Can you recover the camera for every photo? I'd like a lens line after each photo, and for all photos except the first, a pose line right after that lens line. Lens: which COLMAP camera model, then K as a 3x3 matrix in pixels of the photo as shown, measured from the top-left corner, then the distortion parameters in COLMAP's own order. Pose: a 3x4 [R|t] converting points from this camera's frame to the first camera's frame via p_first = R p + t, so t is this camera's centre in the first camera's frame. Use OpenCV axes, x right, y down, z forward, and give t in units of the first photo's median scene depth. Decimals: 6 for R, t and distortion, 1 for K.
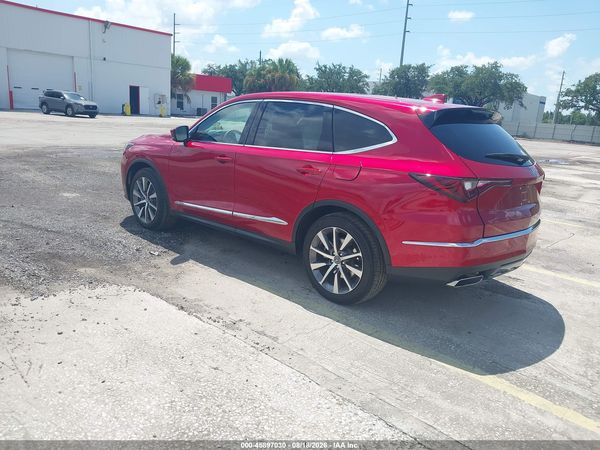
lens RADIAL K [[485.9, 0, 297.8], [0, 485.9, 234.8], [0, 0, 1]] dist [0.014044, -0.006801]
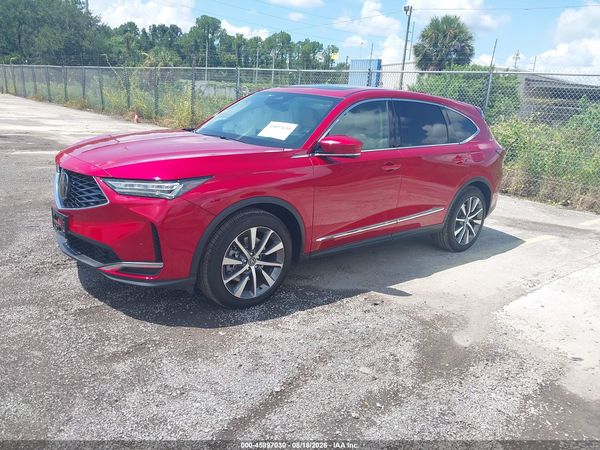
lens RADIAL K [[486.4, 0, 297.9], [0, 486.4, 228.0], [0, 0, 1]] dist [0.002423, -0.000587]
pose [[0.114201, -0.312737, 0.942949, -1.211653], [0.175895, 0.940529, 0.290631, -0.390247], [-0.977762, 0.132670, 0.162418, 1.179221]]
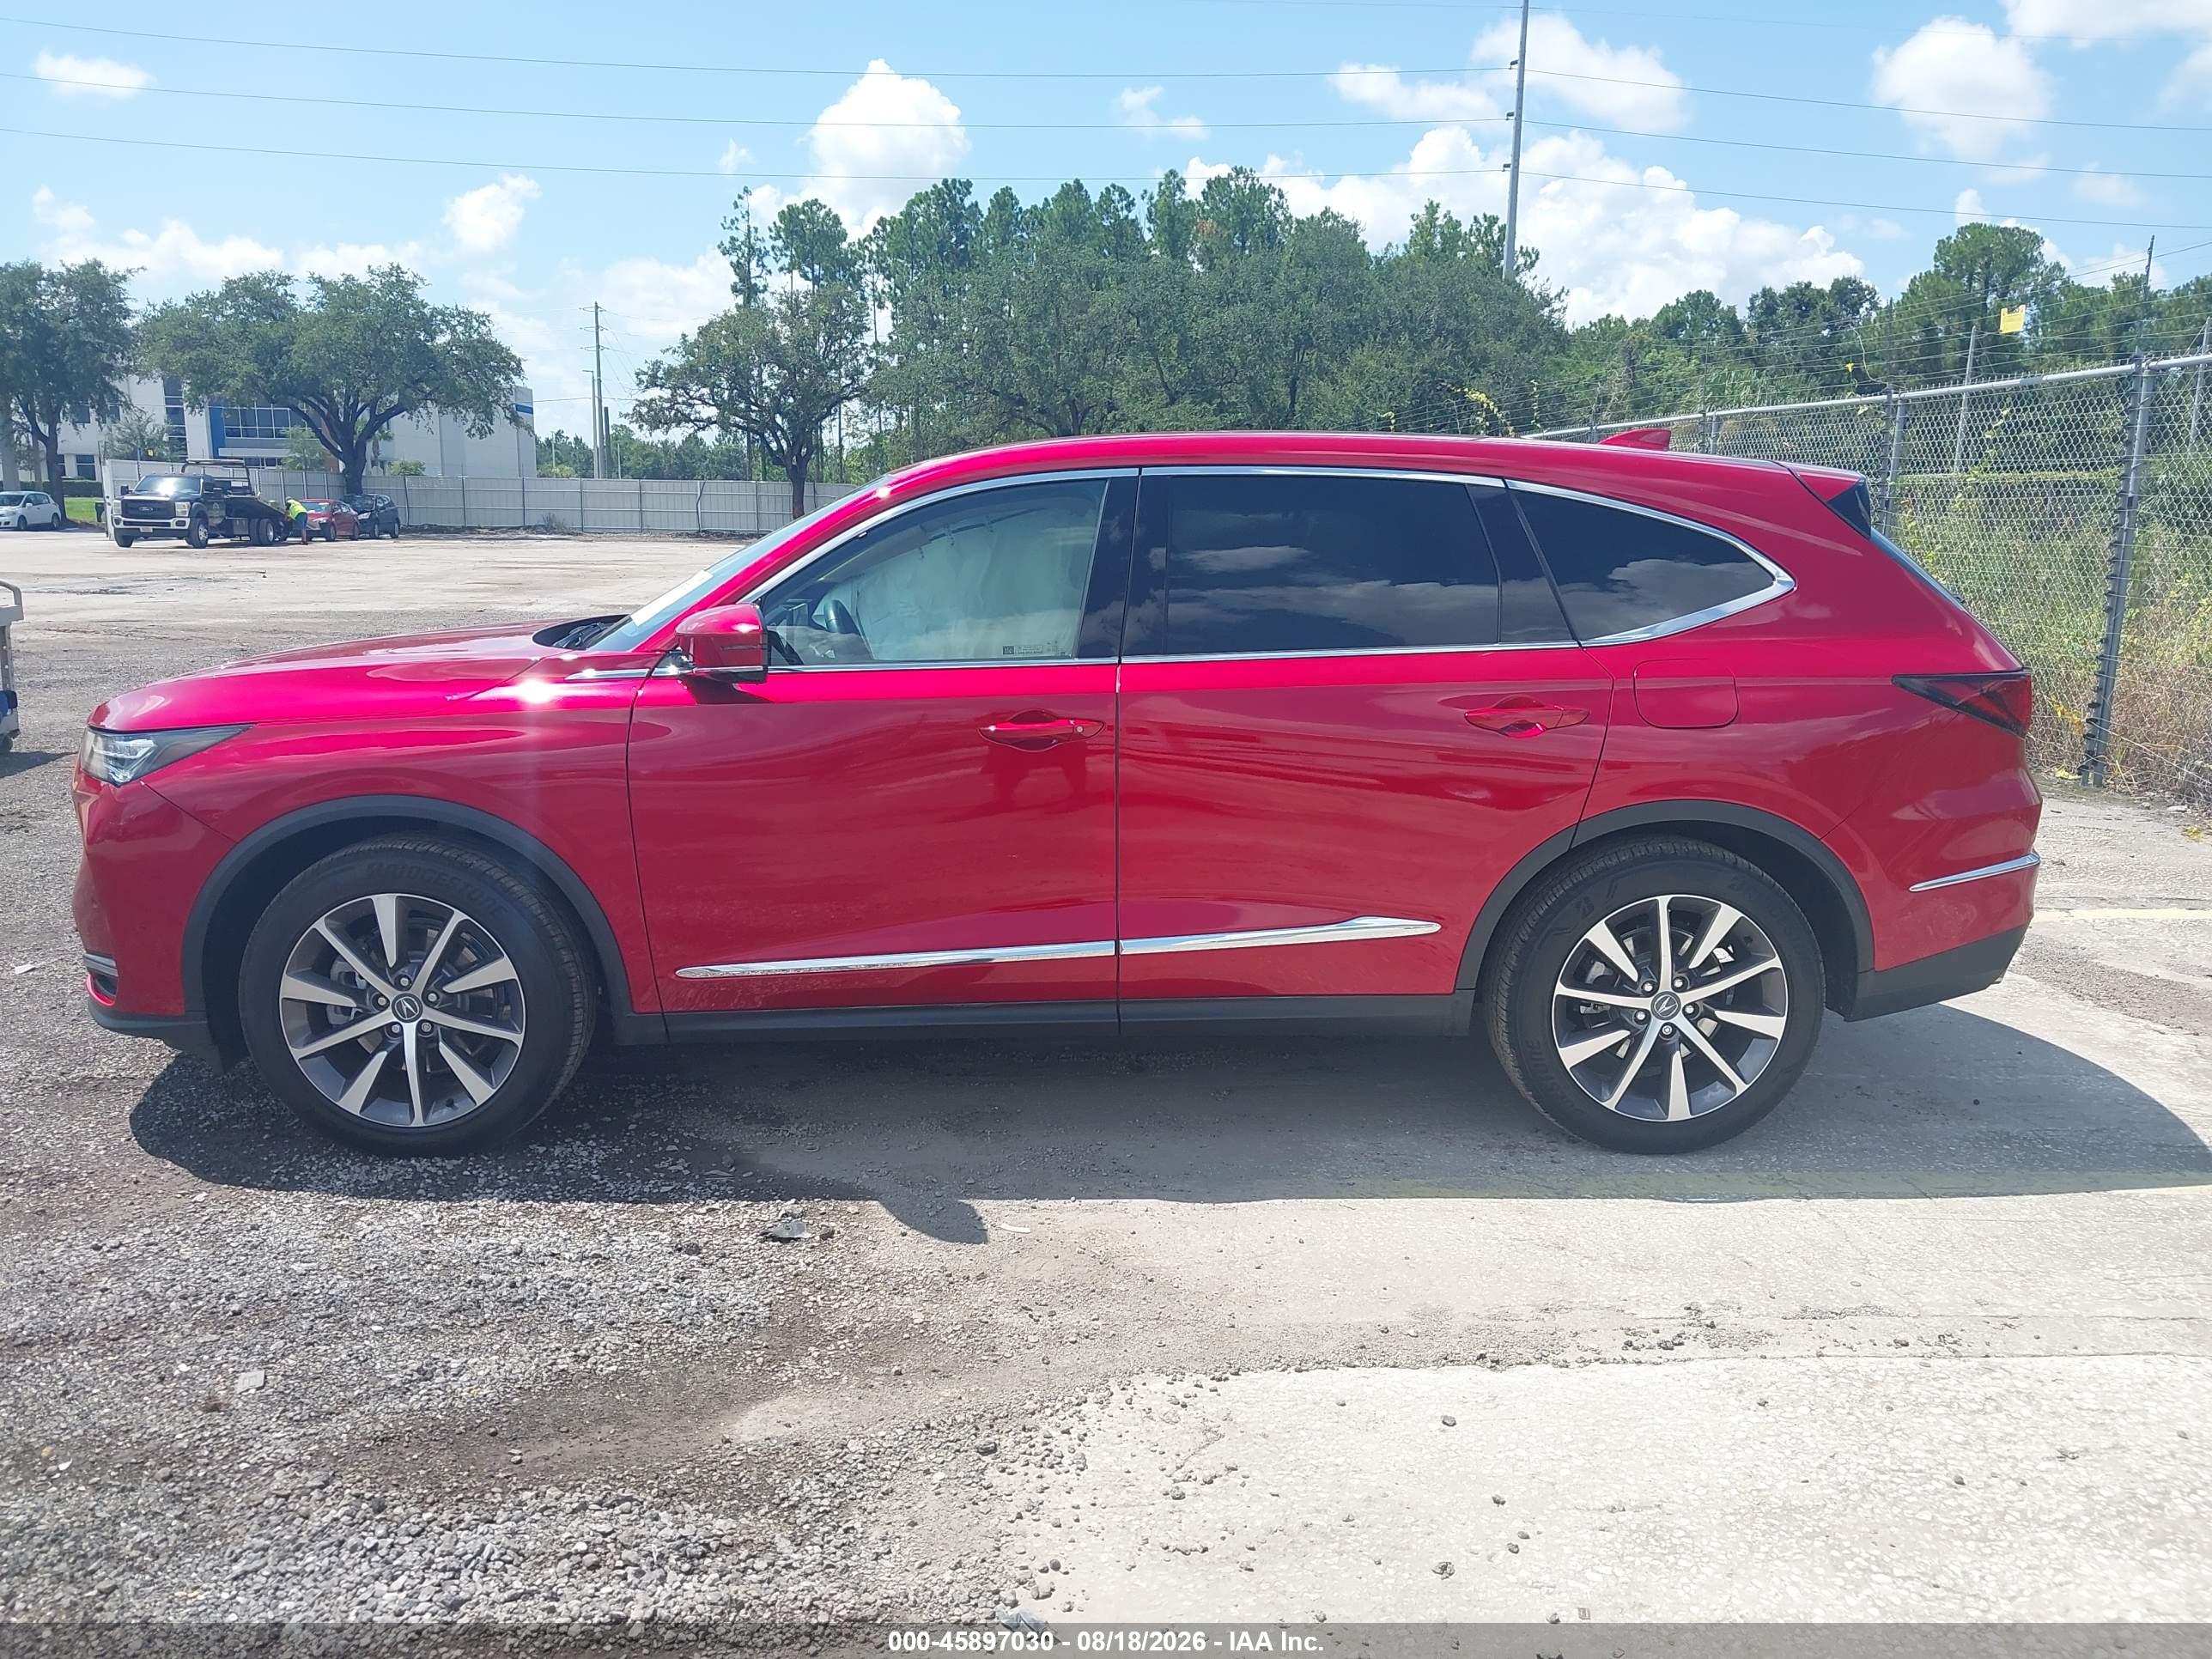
lens RADIAL K [[1793.3, 0, 1098.3], [0, 1793.3, 840.4], [0, 0, 1]] dist [0.002423, -0.000587]
pose [[0.700942, -0.189683, 0.687532, -0.829494], [0.209138, 0.976274, 0.056127, -0.166590], [-0.681866, 0.104448, 0.723982, 0.420316]]
